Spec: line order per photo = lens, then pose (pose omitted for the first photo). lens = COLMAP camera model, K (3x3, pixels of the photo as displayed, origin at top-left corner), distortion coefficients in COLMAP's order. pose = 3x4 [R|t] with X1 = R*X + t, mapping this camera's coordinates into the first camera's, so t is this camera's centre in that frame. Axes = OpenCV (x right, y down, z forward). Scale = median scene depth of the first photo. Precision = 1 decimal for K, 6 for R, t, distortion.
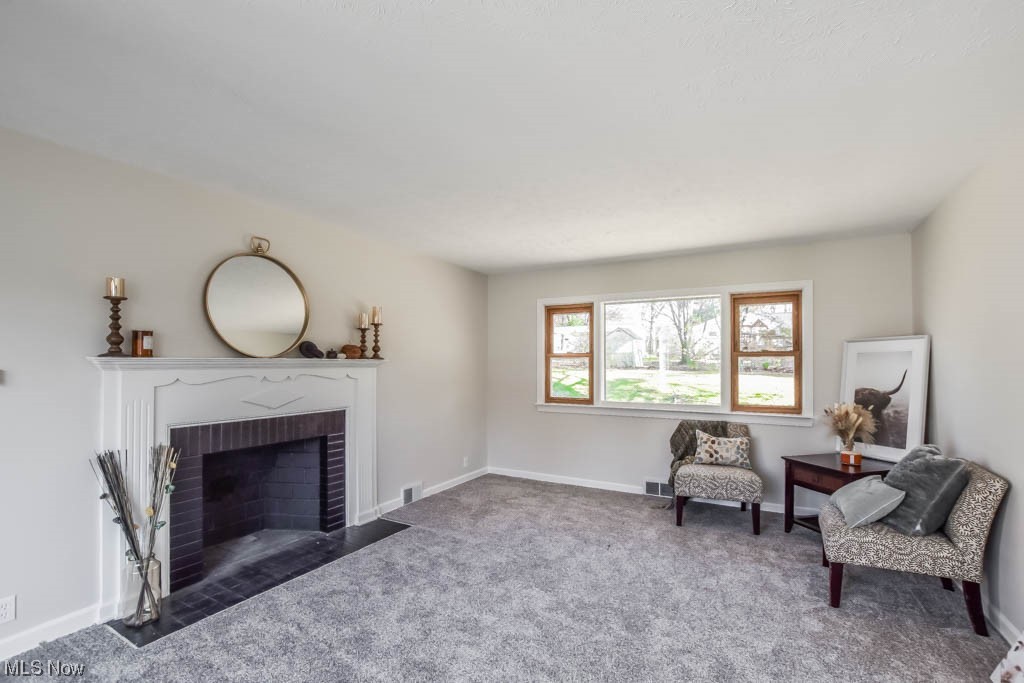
lens RADIAL K [[471.3, 0, 513.4], [0, 471.3, 362.2], [0, 0, 1]] dist [-0.000232, -0.000093]
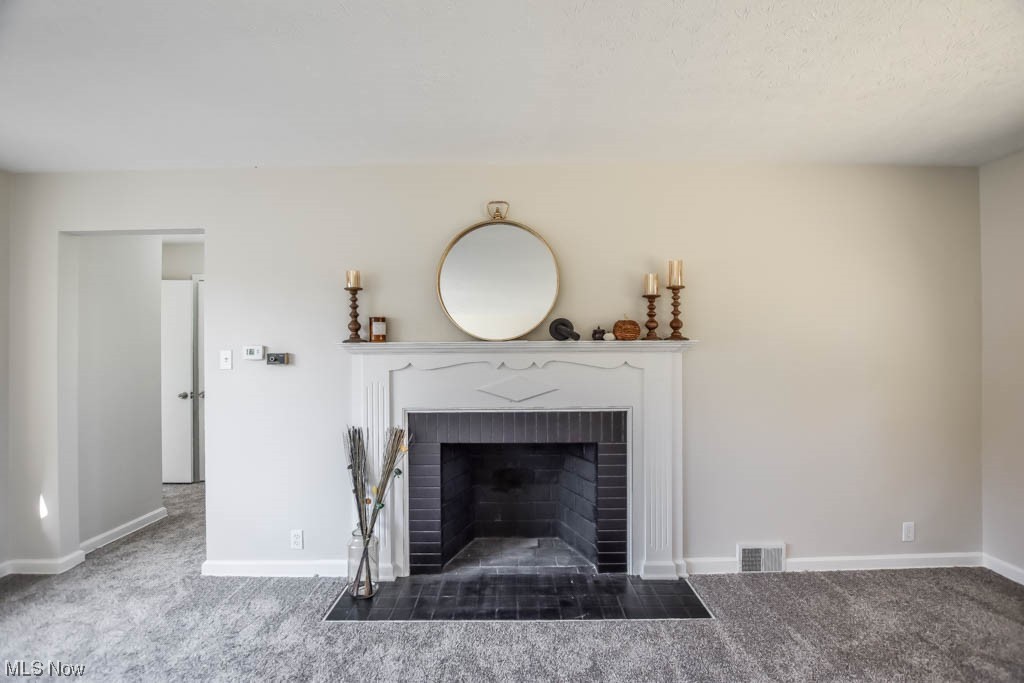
lens RADIAL K [[455.2, 0, 518.3], [0, 455.2, 347.2], [0, 0, 1]] dist [-0.023222, 0.000376]
pose [[0.490198, -0.006277, -0.871588, 0.184313], [0.008684, 0.999960, -0.002318, 0.003958], [0.871568, -0.006433, 0.490233, 0.568410]]
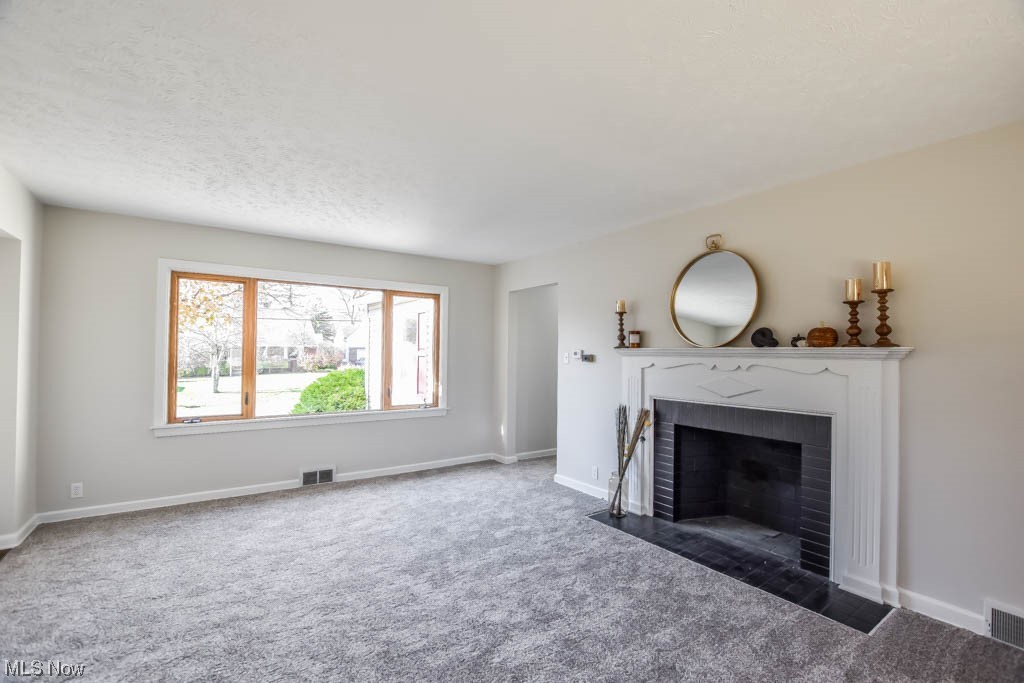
lens RADIAL K [[467.8, 0, 515.9], [0, 467.8, 349.1], [0, 0, 1]] dist [-0.002034, -0.000394]
pose [[-0.431919, -0.010912, -0.901846, 0.552871], [-0.006570, 0.999938, -0.008953, 0.006444], [0.901888, 0.002058, -0.431964, 0.959846]]
